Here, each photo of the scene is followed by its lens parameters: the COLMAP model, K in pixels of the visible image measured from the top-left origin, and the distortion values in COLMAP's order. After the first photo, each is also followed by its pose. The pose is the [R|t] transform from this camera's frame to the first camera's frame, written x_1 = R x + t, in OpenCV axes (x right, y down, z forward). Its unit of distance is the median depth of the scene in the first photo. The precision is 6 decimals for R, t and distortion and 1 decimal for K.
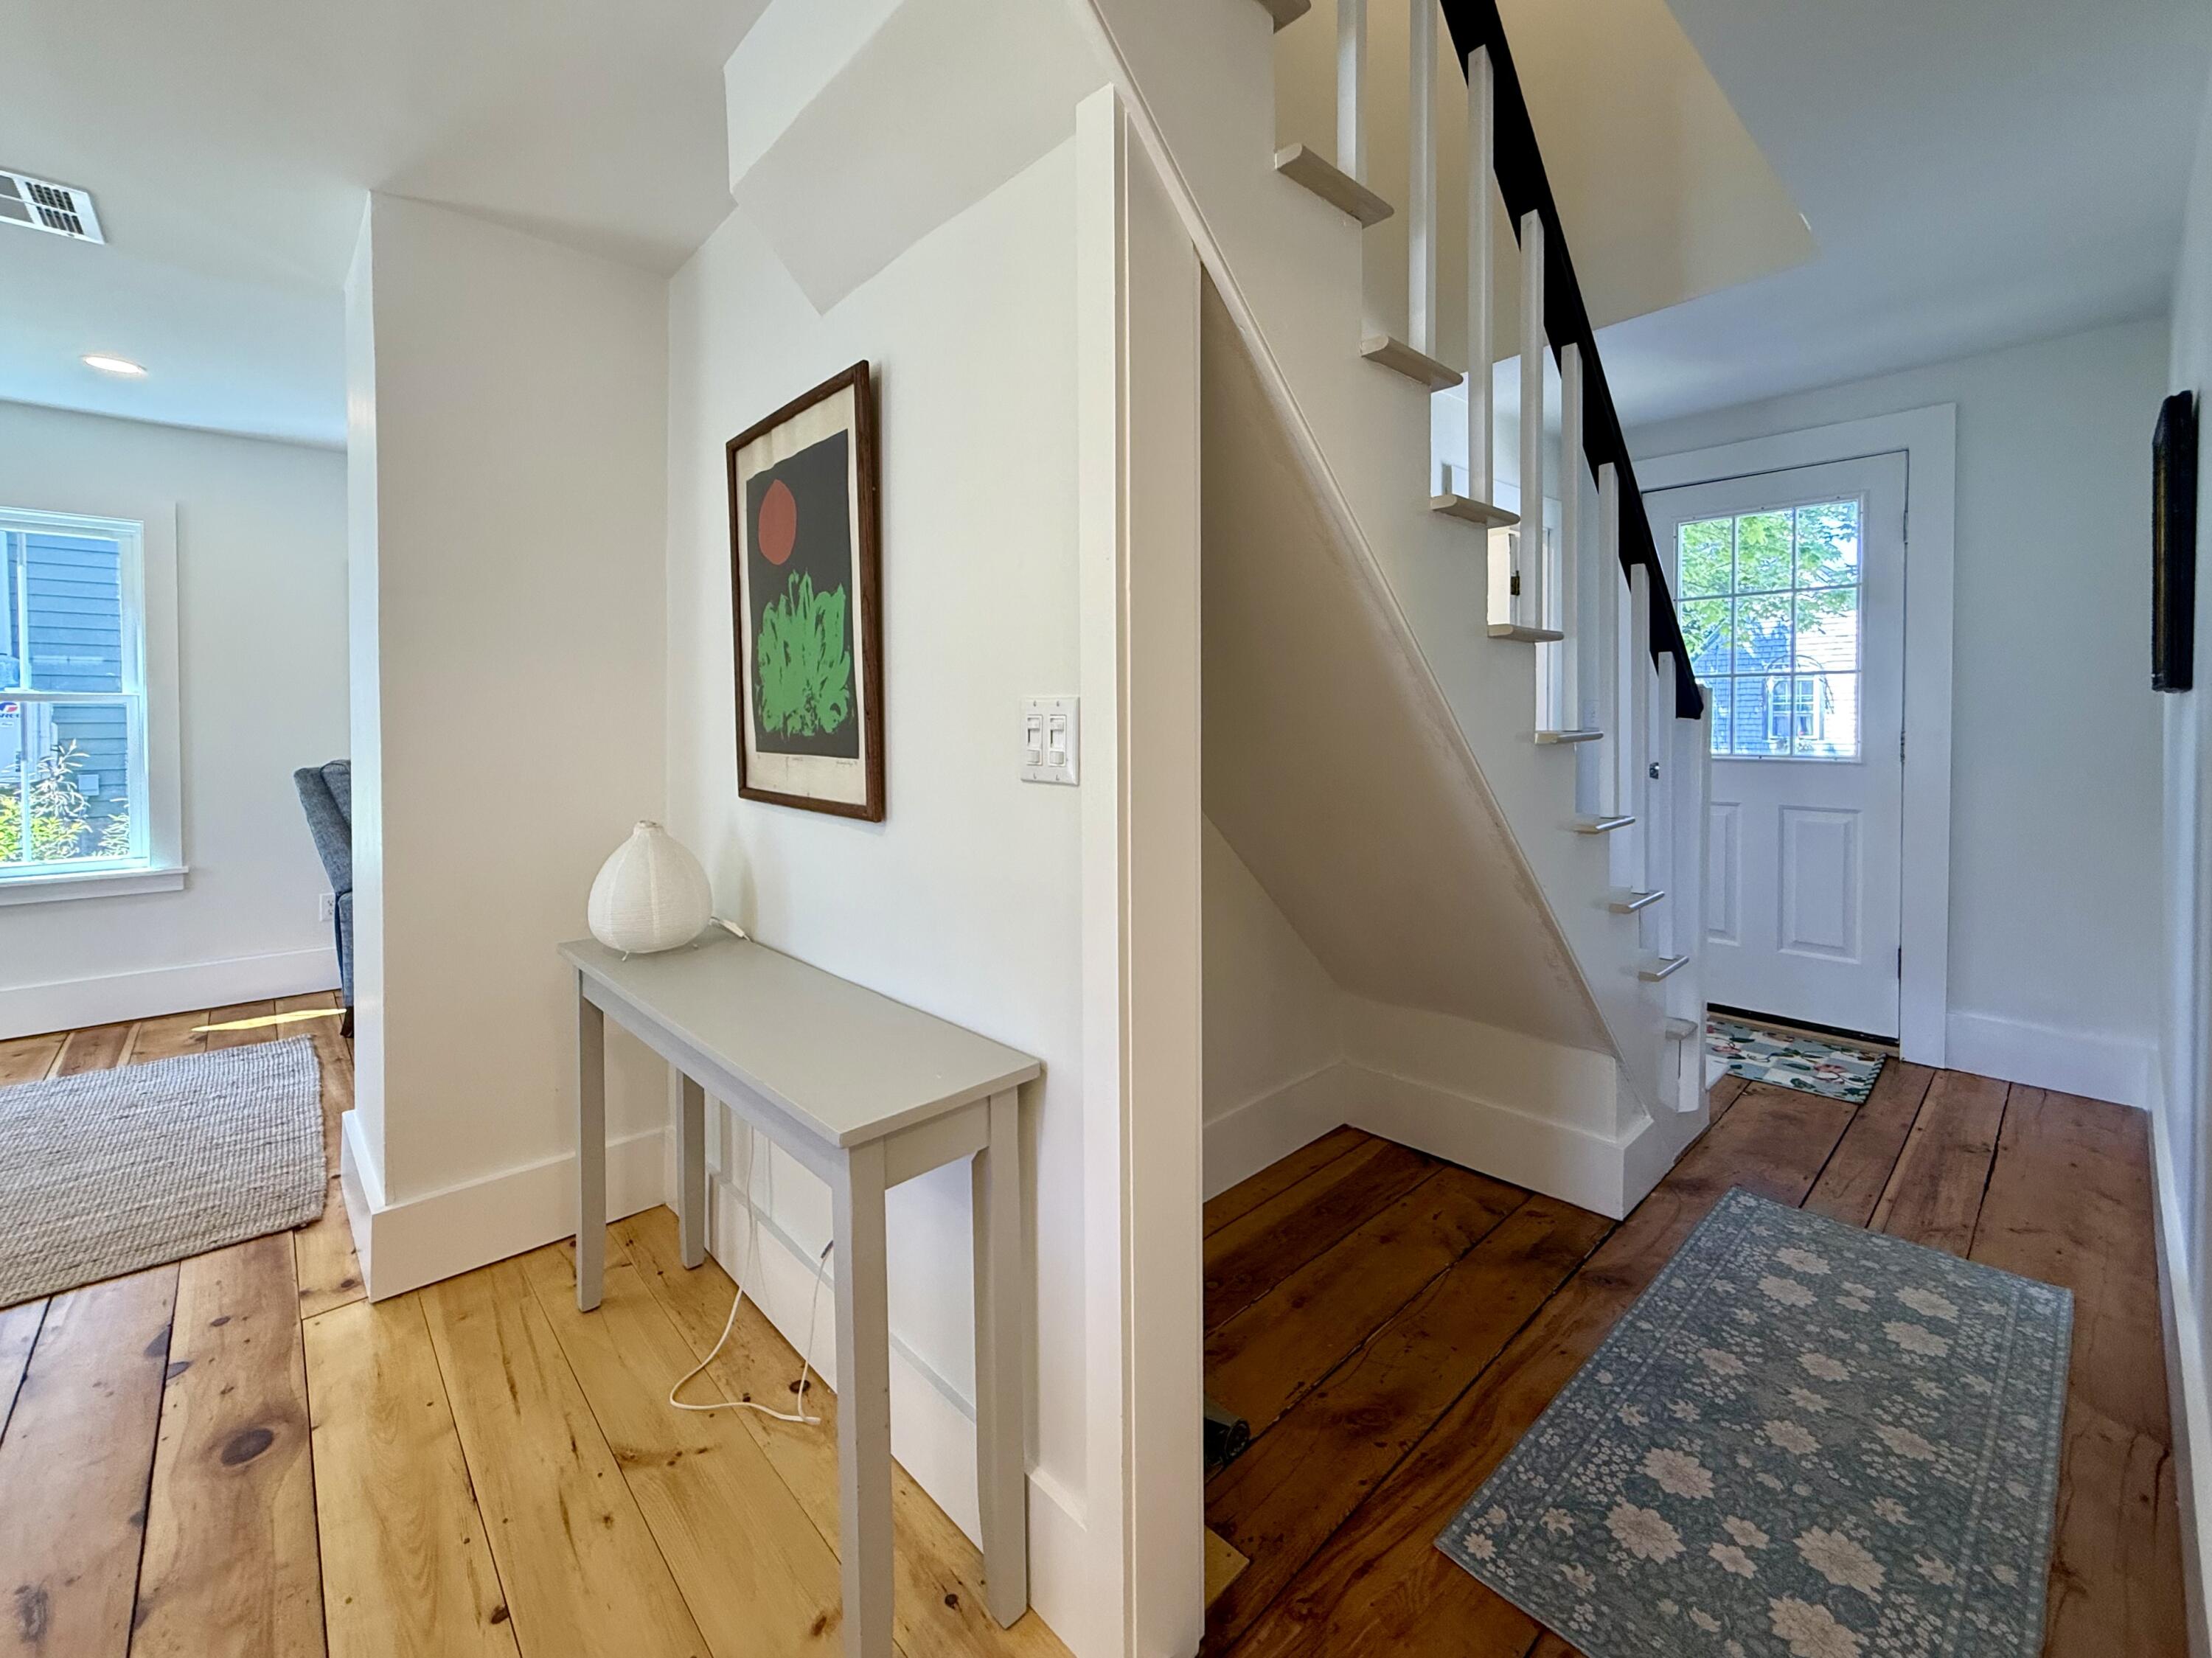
lens RADIAL K [[911.0, 0, 1075.8], [0, 911.0, 752.7], [0, 0, 1]] dist [0.001155, -0.000573]
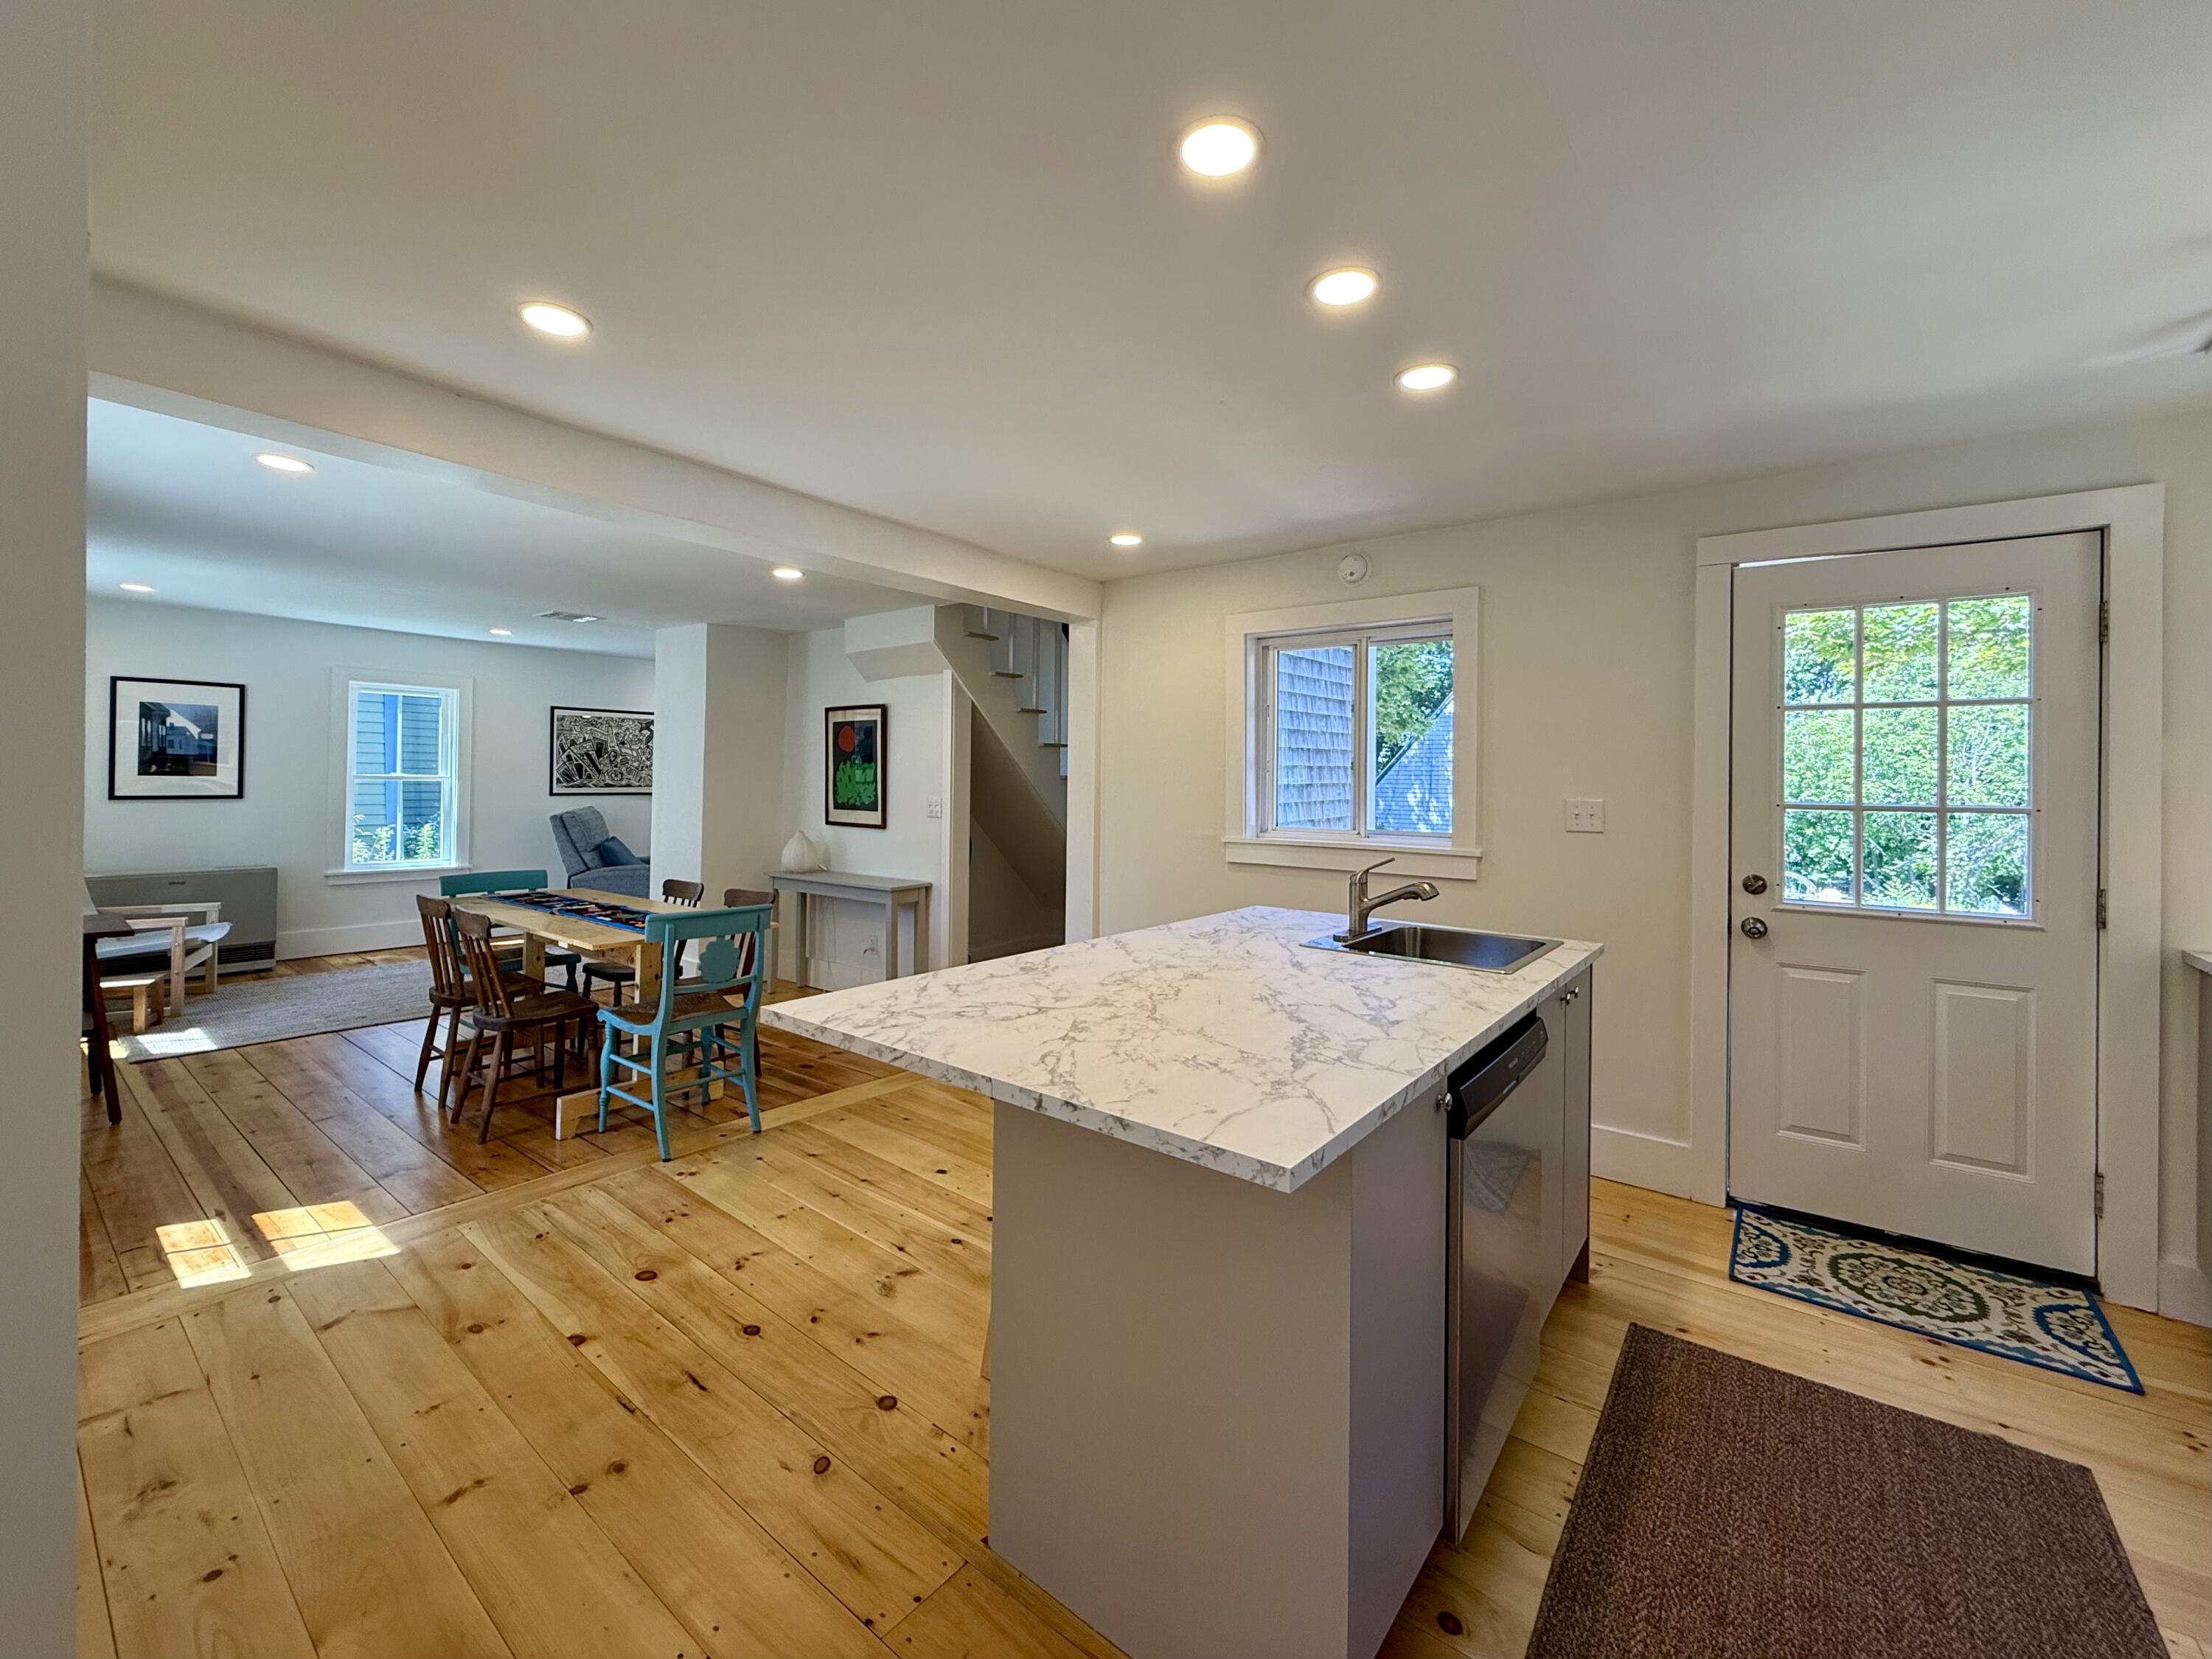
lens RADIAL K [[911.1, 0, 1077.2], [0, 911.1, 773.4], [0, 0, 1]] dist [0.001155, -0.000573]
pose [[0.983893, 0.016865, 0.177961, -0.088849], [-0.009745, 0.999120, -0.040805, -0.003718], [-0.178492, 0.038413, 0.983191, -2.148765]]
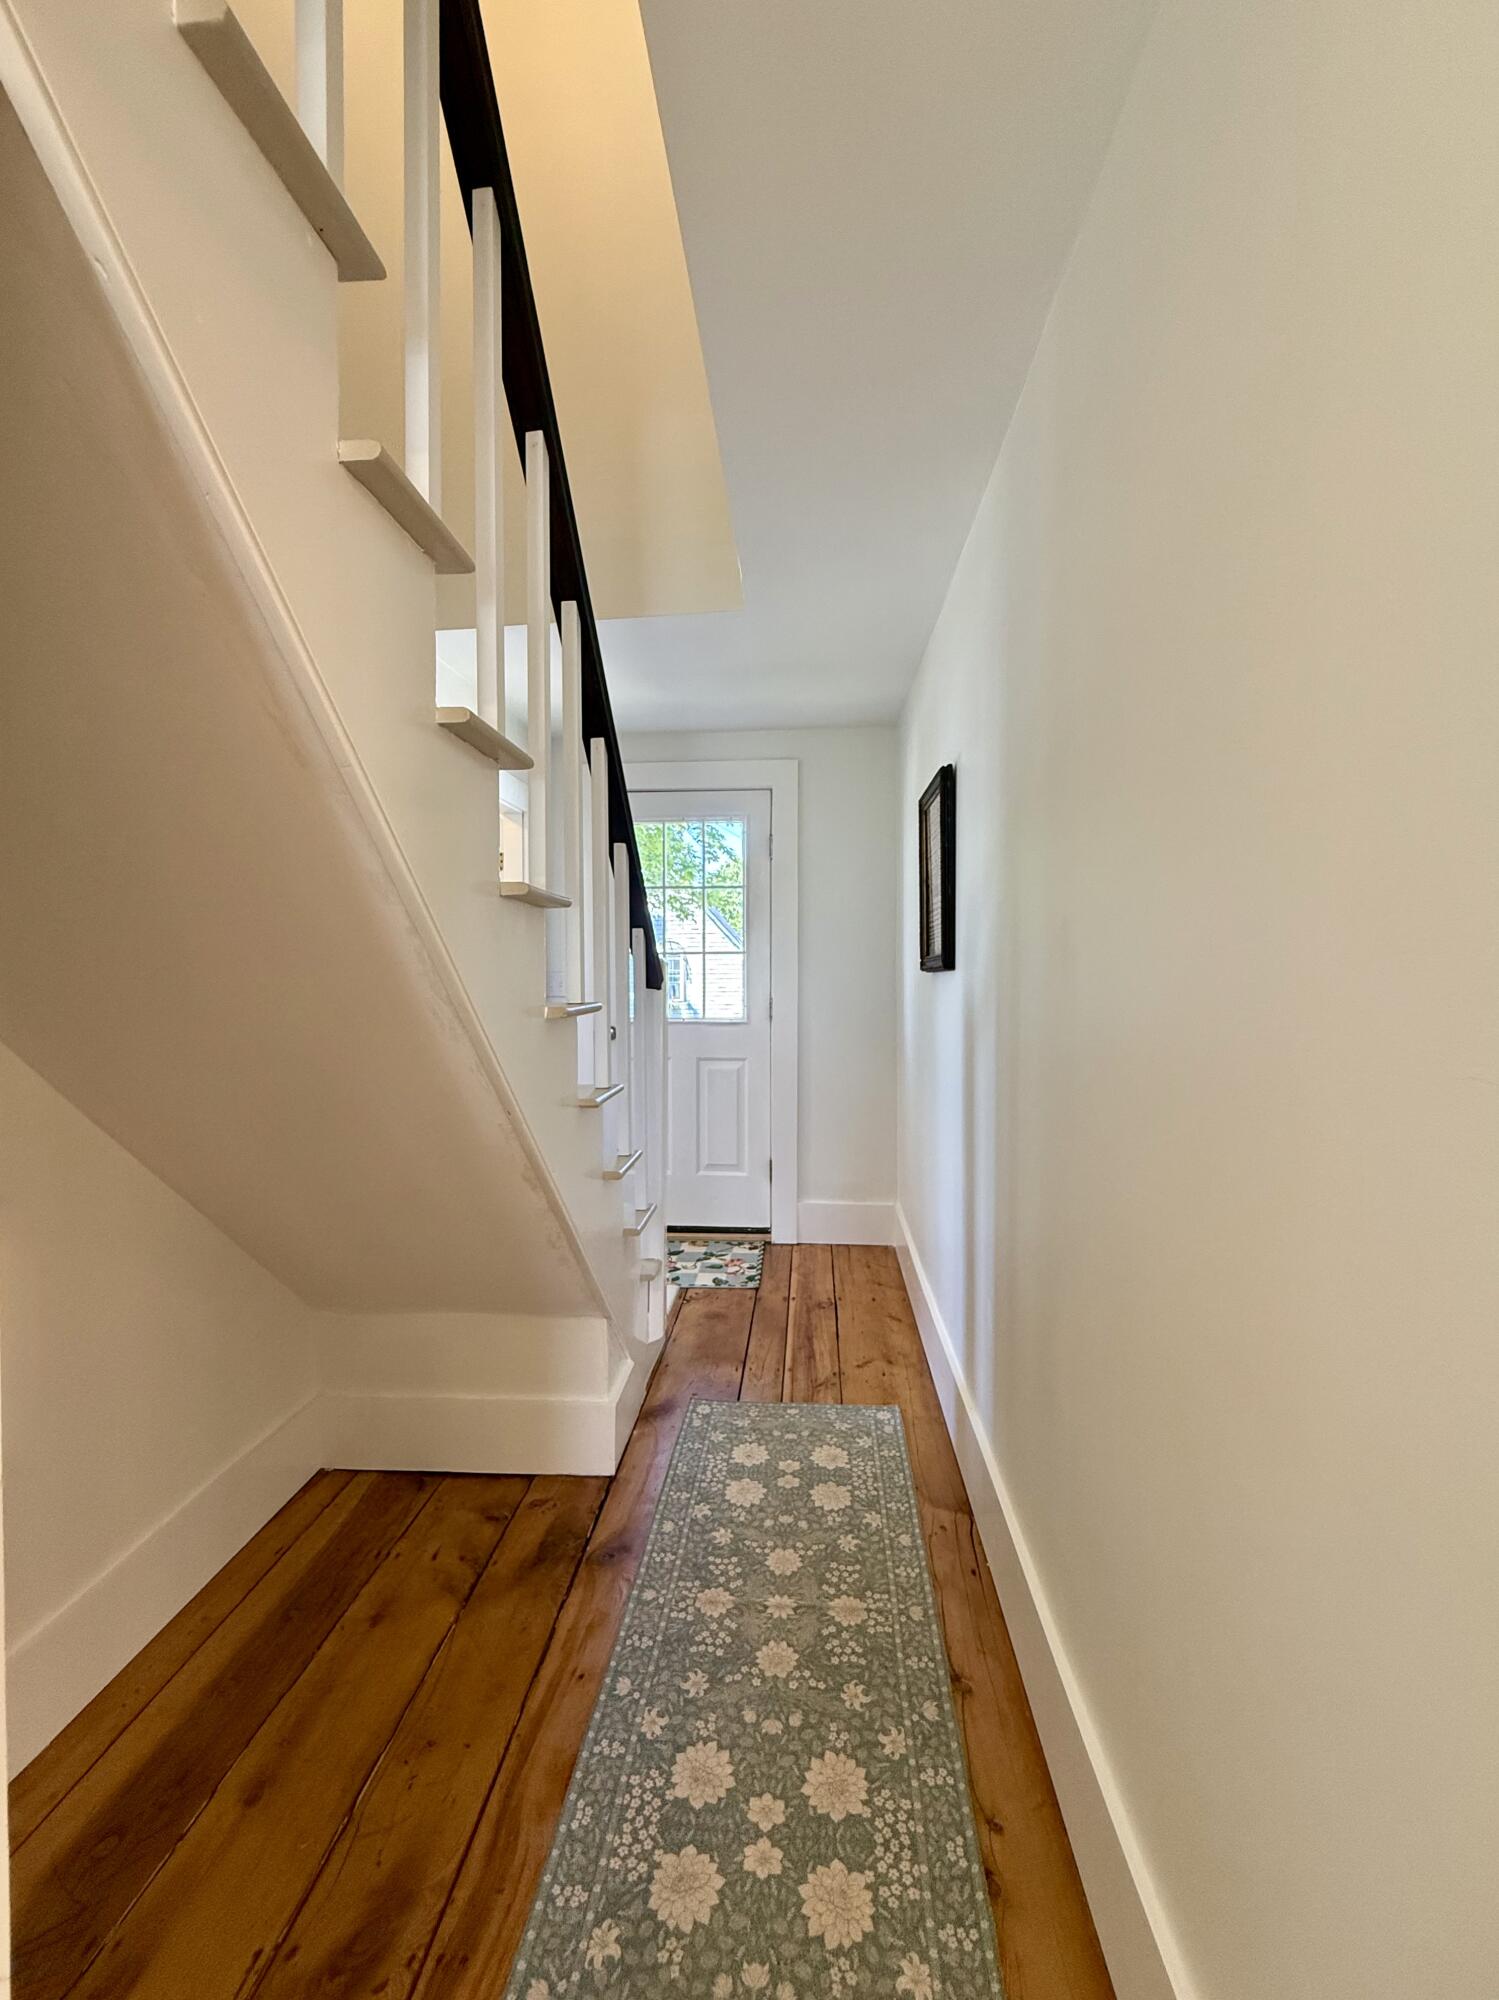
lens RADIAL K [[823.8, 0, 769.0], [0, 823.8, 989.6], [0, 0, 1]] dist [0.001155, -0.000573]
pose [[0.703586, 0.000092, 0.710610, 0.069060], [0.022891, 0.999478, -0.022794, -0.013824], [-0.710241, 0.032304, 0.703217, 0.236499]]
